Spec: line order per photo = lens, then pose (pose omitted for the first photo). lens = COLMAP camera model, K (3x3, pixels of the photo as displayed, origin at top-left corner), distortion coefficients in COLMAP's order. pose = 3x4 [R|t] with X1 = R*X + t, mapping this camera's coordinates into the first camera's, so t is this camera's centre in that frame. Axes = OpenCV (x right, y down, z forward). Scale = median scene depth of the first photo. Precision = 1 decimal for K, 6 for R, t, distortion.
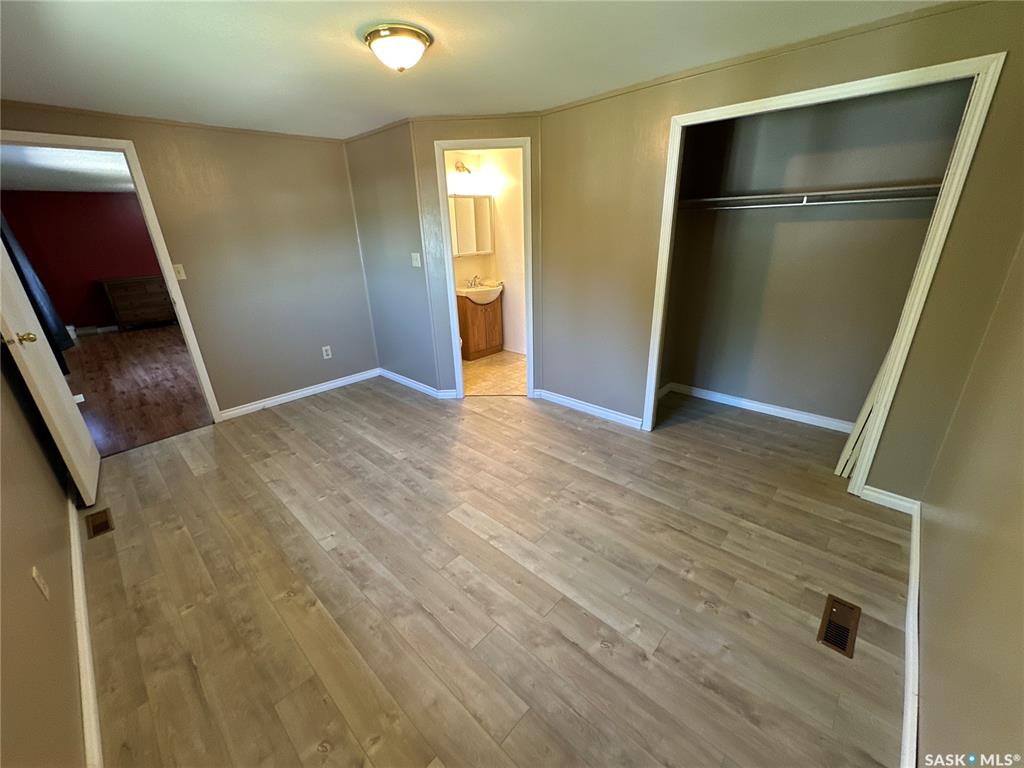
lens RADIAL K [[408.4, 0, 511.2], [0, 408.4, 384.0], [0, 0, 1]] dist [-0.003384, 0.000382]
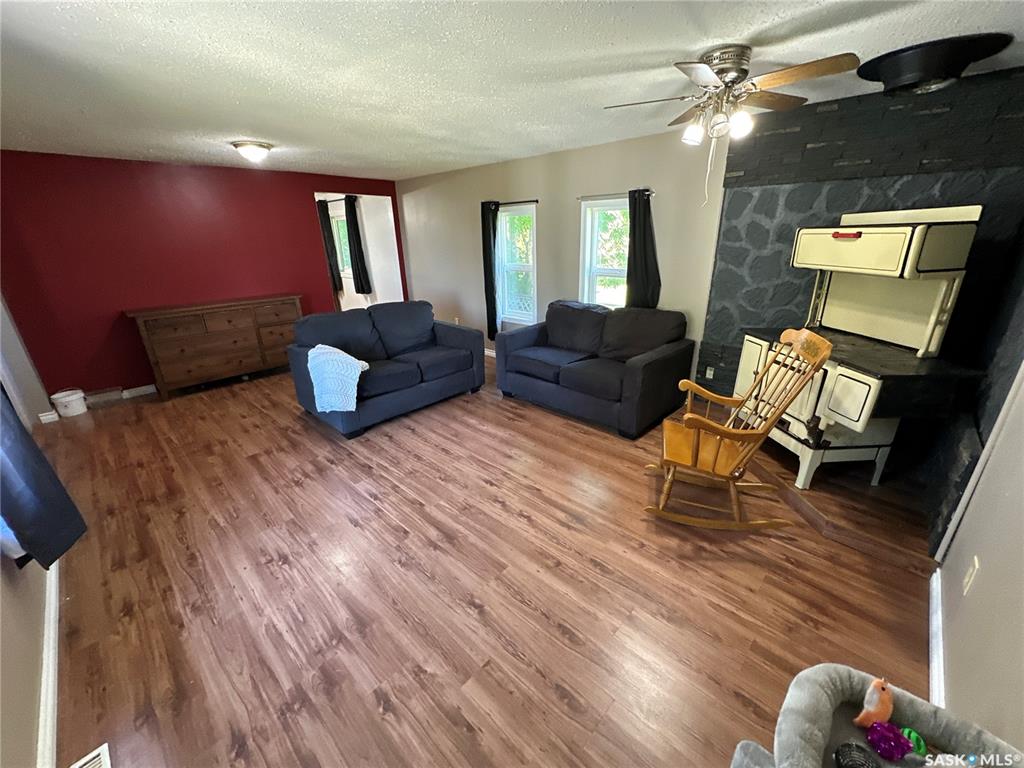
lens RADIAL K [[408.4, 0, 511.2], [0, 408.4, 384.0], [0, 0, 1]] dist [-0.003384, 0.000382]
pose [[0.999850, 0.016033, -0.006481, -0.613335], [-0.016132, 0.999749, -0.015555, -0.202590], [0.006230, 0.015657, 0.999858, 0.563221]]
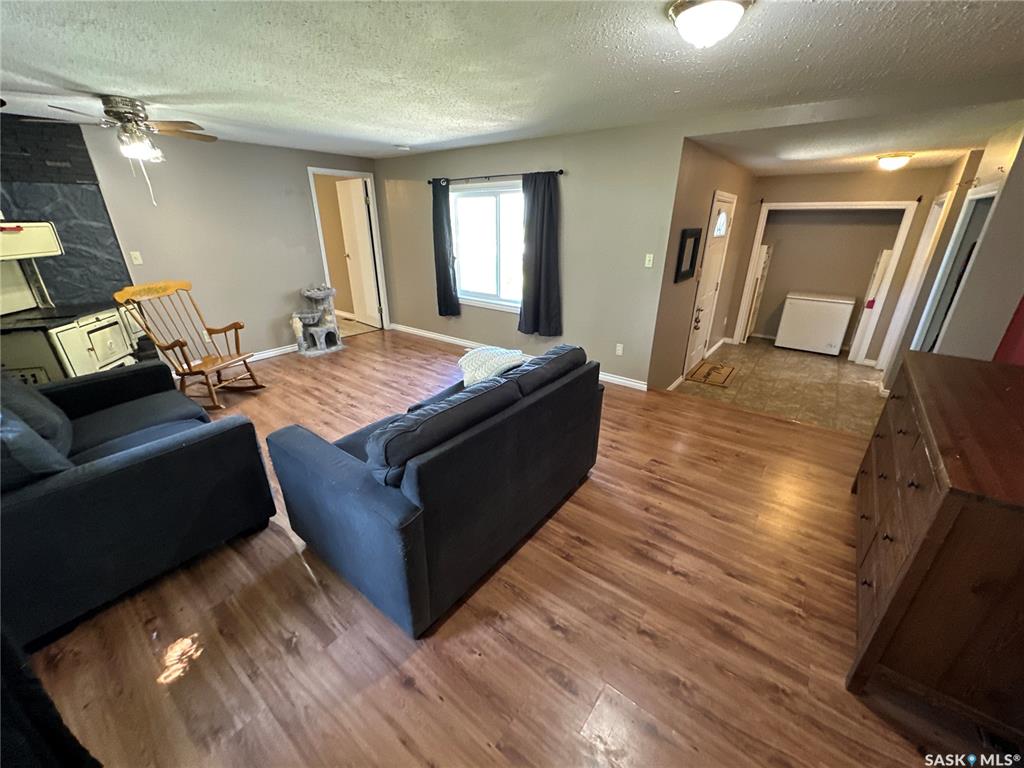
lens RADIAL K [[408.4, 0, 511.2], [0, 408.4, 384.0], [0, 0, 1]] dist [-0.003384, 0.000382]
pose [[-0.995629, 0.062258, -0.069619, -0.862100], [-0.002246, 0.729239, 0.684255, -0.587035], [0.093369, 0.681421, -0.725912, 1.571655]]
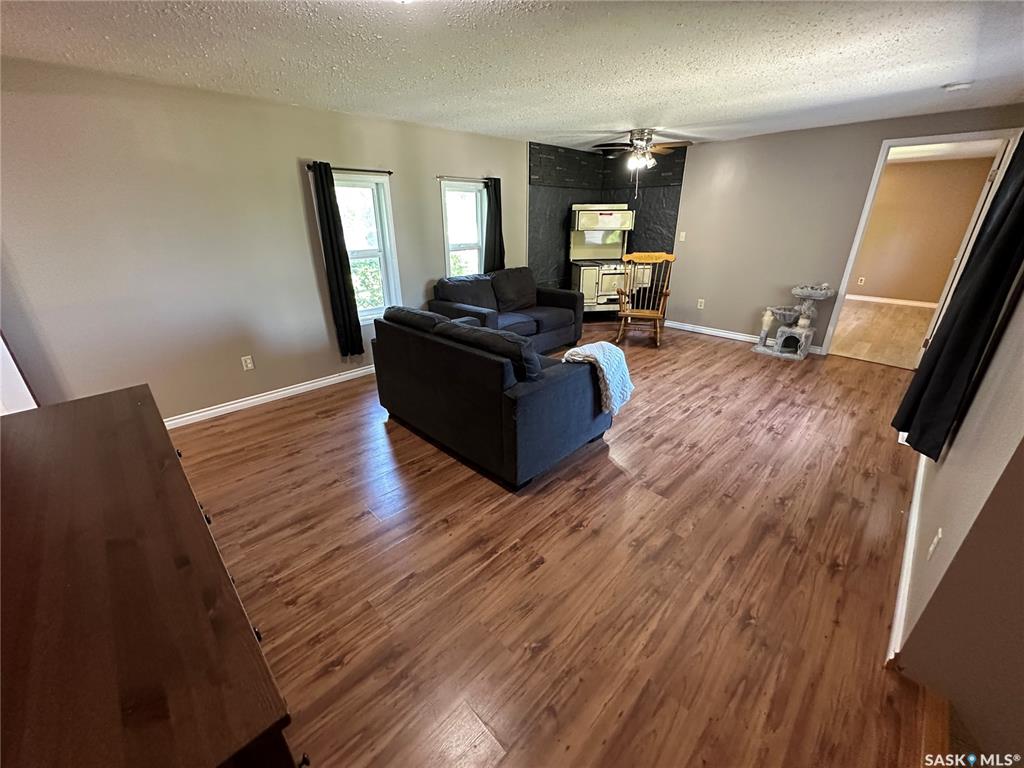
lens RADIAL K [[408.4, 0, 511.2], [0, 408.4, 384.0], [0, 0, 1]] dist [-0.003384, 0.000382]
pose [[0.038794, -0.352269, 0.935094, -1.361699], [0.364130, 0.876438, 0.315066, -0.407009], [-0.930540, 0.328273, 0.162272, 1.183613]]
